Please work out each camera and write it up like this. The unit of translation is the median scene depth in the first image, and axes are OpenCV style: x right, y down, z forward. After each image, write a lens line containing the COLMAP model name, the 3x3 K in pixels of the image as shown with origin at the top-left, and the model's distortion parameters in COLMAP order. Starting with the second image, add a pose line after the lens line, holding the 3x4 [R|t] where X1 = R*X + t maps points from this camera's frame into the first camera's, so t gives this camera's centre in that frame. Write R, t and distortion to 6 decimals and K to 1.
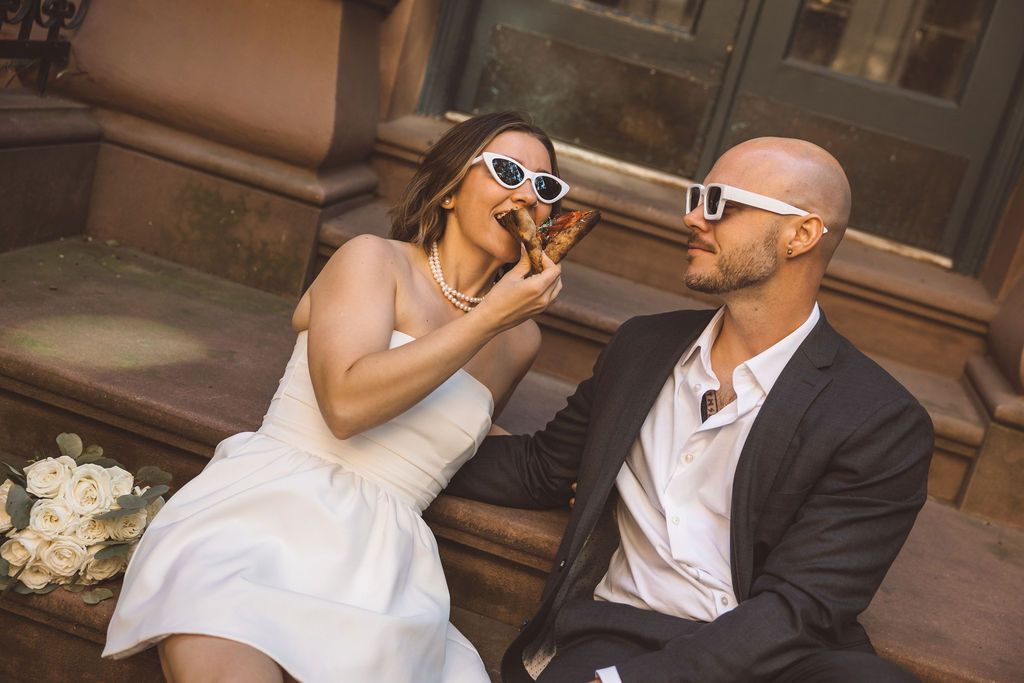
lens RADIAL K [[1320.4, 0, 586.4], [0, 1320.4, 262.1], [0, 0, 1]] dist [0.033503, 0.017628]
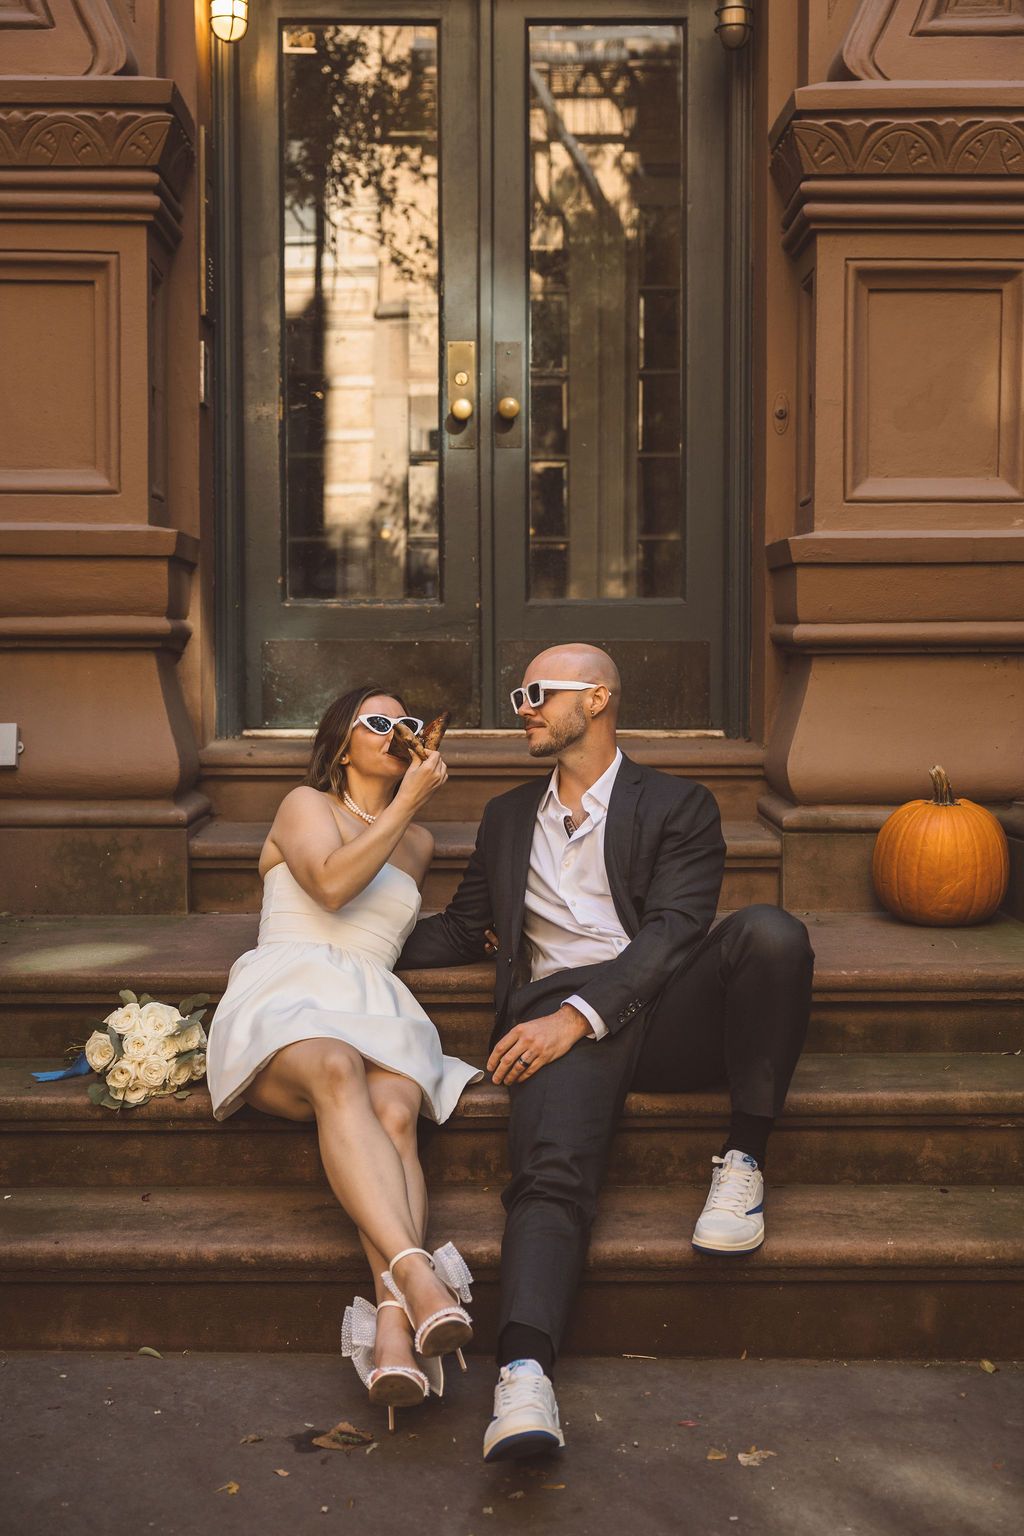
lens RADIAL K [[2474.0, 0, 512.0], [0, 2474.0, 768.0], [0, 0, 1]] dist [0.019996, 0.037035]
pose [[0.947221, -0.274151, 0.166174, -0.271874], [0.293464, 0.950160, -0.105237, 0.214494], [-0.129041, 0.148448, 0.980465, -1.117388]]
